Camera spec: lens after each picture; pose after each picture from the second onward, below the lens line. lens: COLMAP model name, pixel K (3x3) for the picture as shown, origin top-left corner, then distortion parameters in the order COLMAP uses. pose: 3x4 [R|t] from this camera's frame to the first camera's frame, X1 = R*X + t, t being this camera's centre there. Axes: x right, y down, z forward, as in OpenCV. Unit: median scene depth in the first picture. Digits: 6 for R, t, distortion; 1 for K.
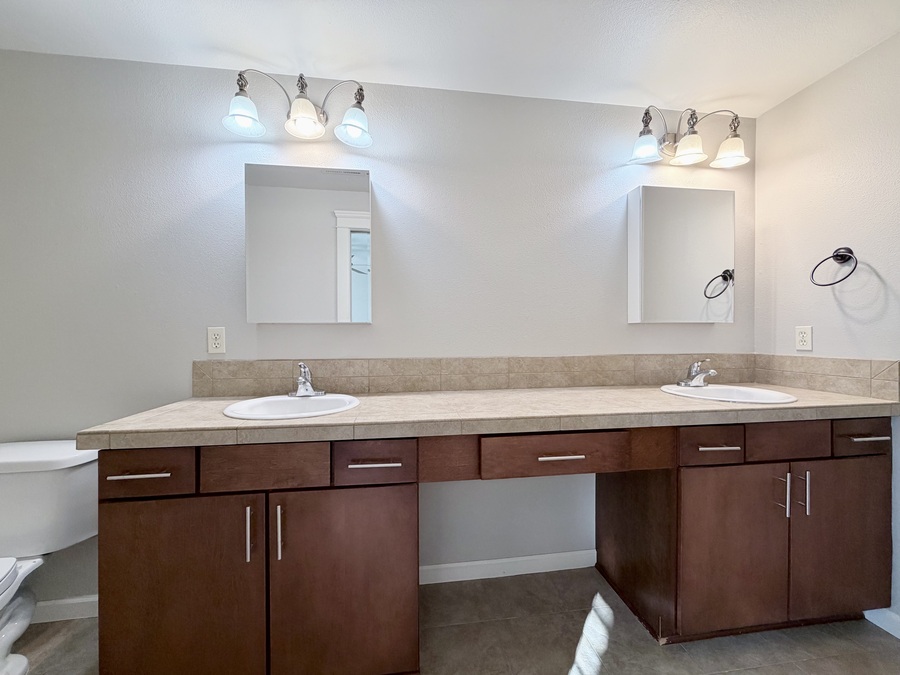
lens RADIAL K [[357.3, 0, 453.7], [0, 357.3, 338.3], [0, 0, 1]] dist [-0.001219, 0.000064]
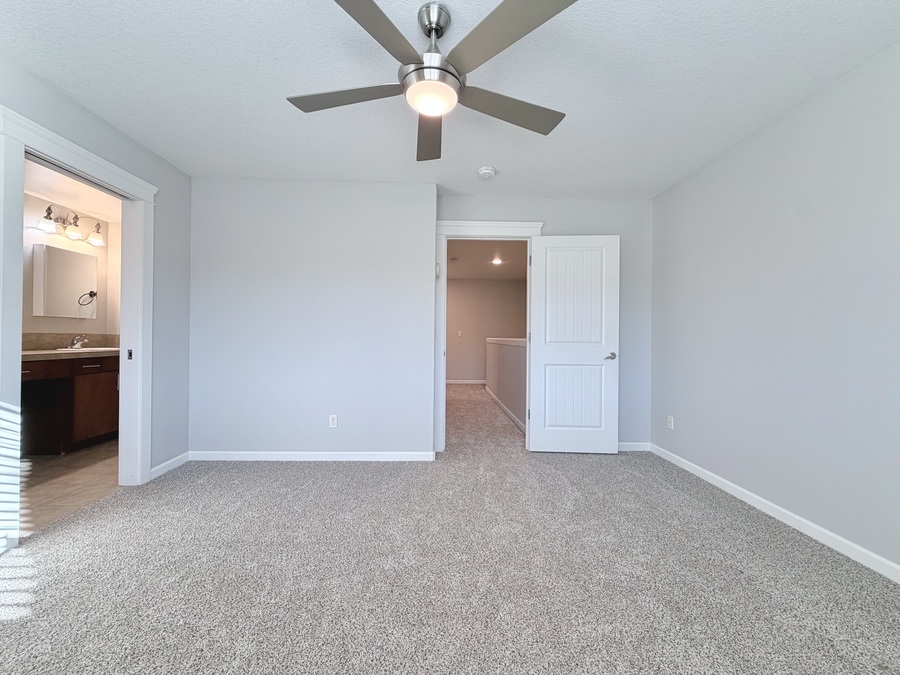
lens RADIAL K [[357.3, 0, 443.3], [0, 357.3, 337.3], [0, 0, 1]] dist [-0.001219, 0.000064]
pose [[0.122108, 0.000674, 0.992517, -1.084934], [-0.012383, 0.999923, 0.000845, 0.040115], [-0.992440, -0.012393, 0.122107, -1.326085]]
